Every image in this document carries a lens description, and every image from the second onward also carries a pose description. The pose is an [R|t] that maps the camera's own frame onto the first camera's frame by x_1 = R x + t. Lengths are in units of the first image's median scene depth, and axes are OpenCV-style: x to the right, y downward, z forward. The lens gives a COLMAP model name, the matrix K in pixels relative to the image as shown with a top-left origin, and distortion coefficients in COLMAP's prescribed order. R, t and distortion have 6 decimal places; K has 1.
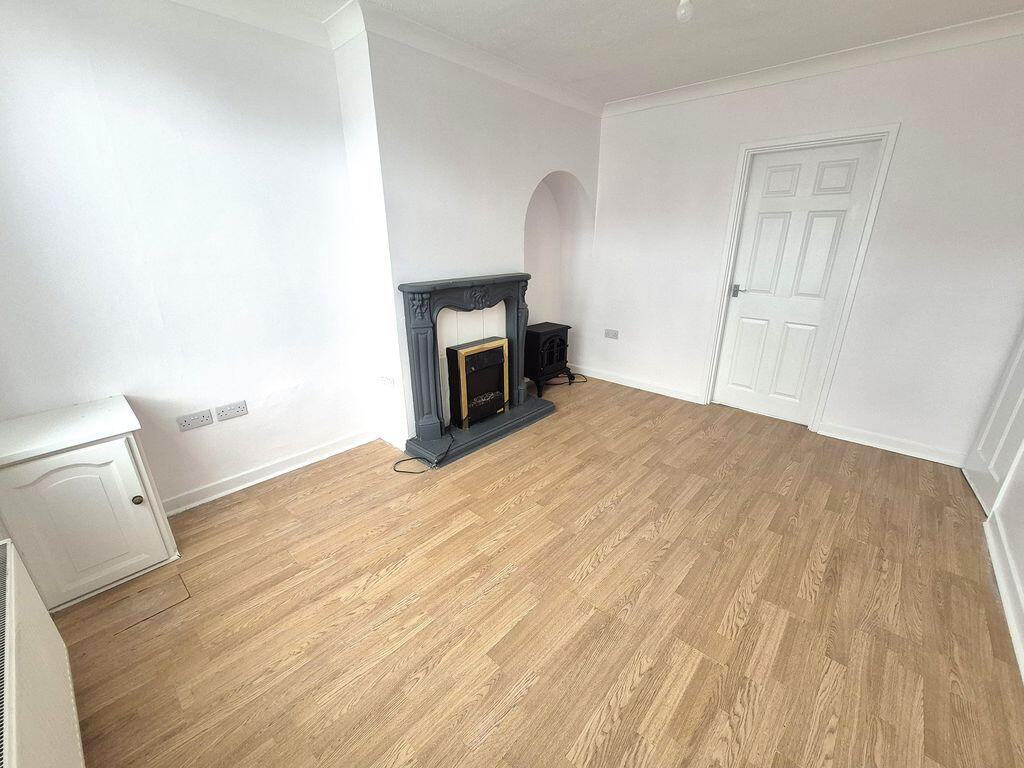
lens RADIAL K [[413.7, 0, 520.8], [0, 413.7, 387.8], [0, 0, 1]] dist [0.001483, -0.000309]
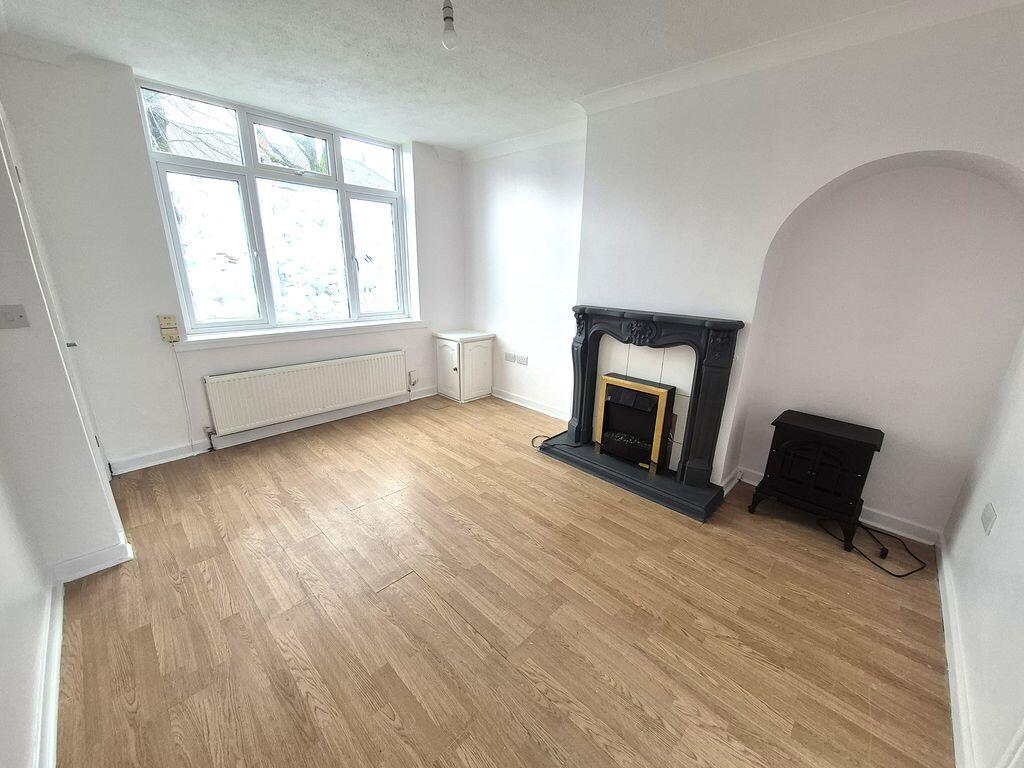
lens RADIAL K [[402.4, 0, 522.5], [0, 402.4, 387.6], [0, 0, 1]] dist [0.001415, -0.000666]
pose [[-0.028711, 0.292179, -0.955933, 1.054792], [-0.368005, 0.886068, 0.281878, -0.345284], [0.929380, 0.359881, 0.082083, 0.931079]]
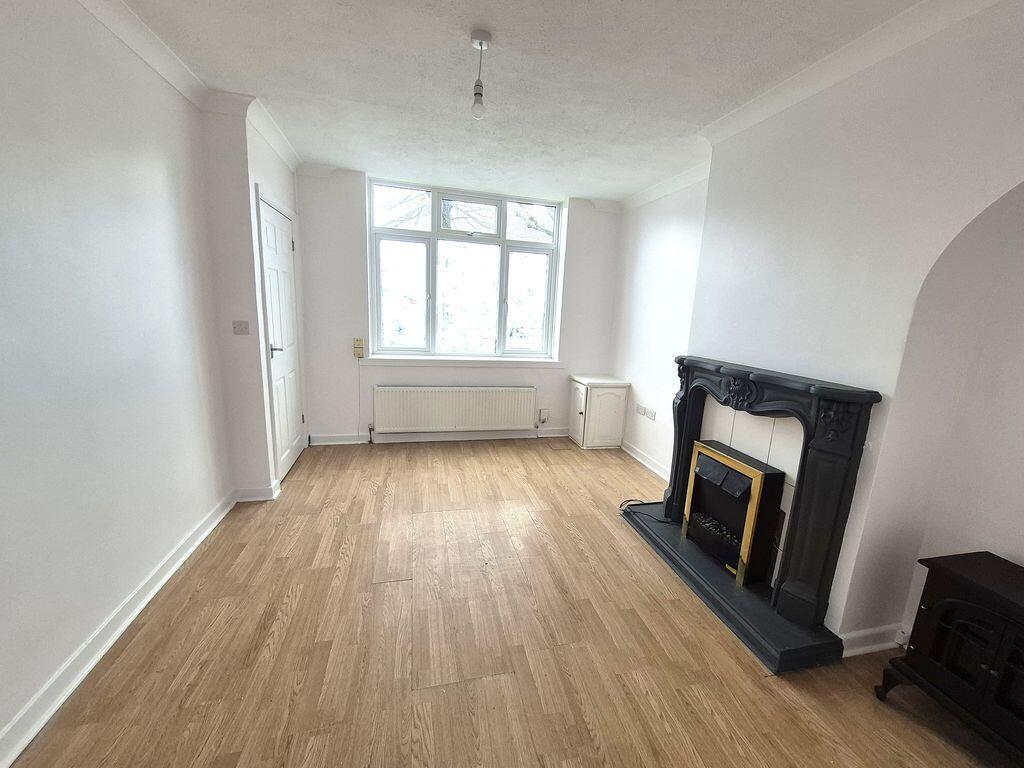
lens RADIAL K [[413.7, 0, 520.8], [0, 413.7, 387.8], [0, 0, 1]] dist [0.001483, -0.000309]
pose [[-0.559201, 0.134304, -0.818081, 0.929548], [-0.329733, 0.869351, 0.368111, -0.478406], [0.760638, 0.475596, -0.441857, 1.322478]]
